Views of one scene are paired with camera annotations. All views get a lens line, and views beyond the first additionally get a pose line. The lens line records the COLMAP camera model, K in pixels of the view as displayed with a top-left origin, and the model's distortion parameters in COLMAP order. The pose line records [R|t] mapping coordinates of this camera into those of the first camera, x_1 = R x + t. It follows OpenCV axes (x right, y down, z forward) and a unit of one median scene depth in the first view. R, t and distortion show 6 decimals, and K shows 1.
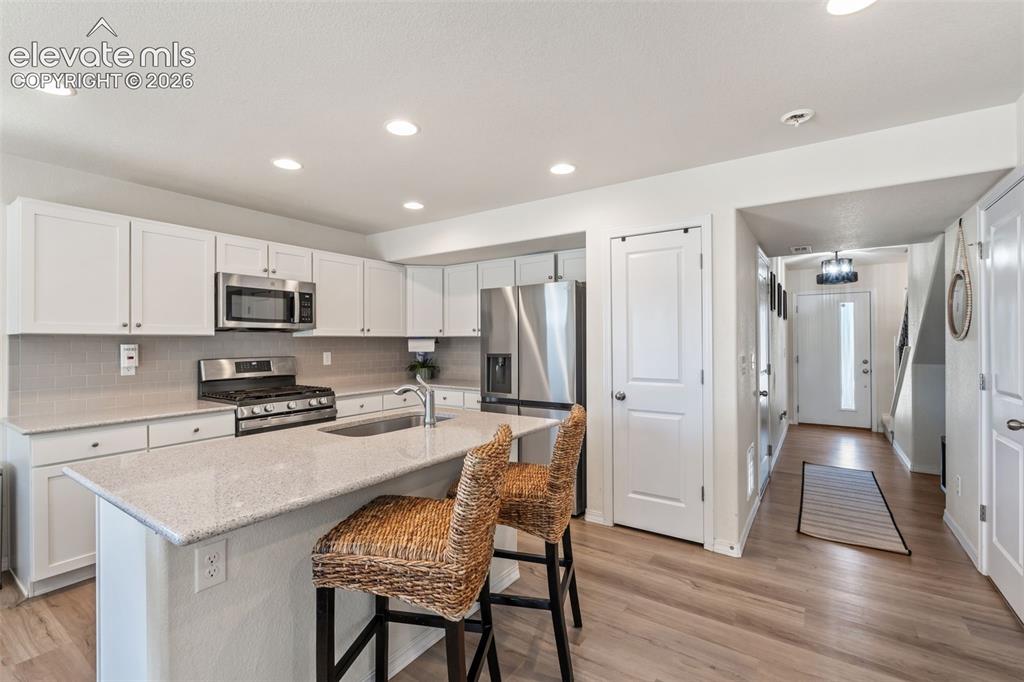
lens RADIAL K [[456.0, 0, 509.2], [0, 456.0, 339.1], [0, 0, 1]] dist [-0.001444, -0.000231]
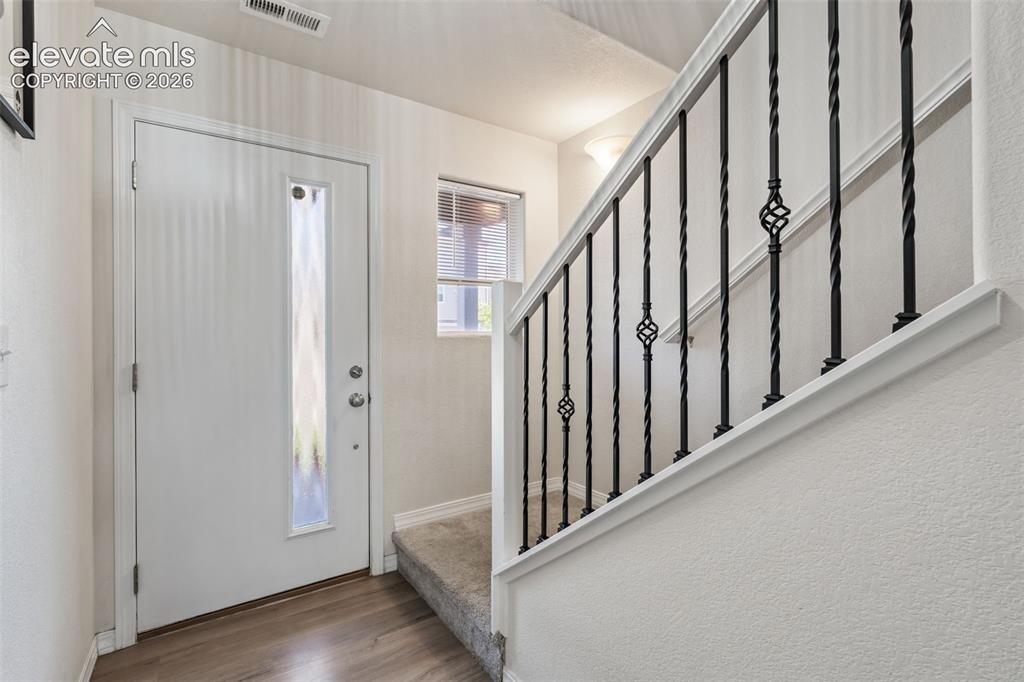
lens RADIAL K [[447.1, 0, 508.1], [0, 447.1, 339.7], [0, 0, 1]] dist [-0.000913, -0.000123]
pose [[0.373468, 0.000043, 0.927643, 0.517235], [-0.000735, 1.000000, 0.000250, 0.025591], [-0.927643, -0.000775, 0.373468, 0.773240]]
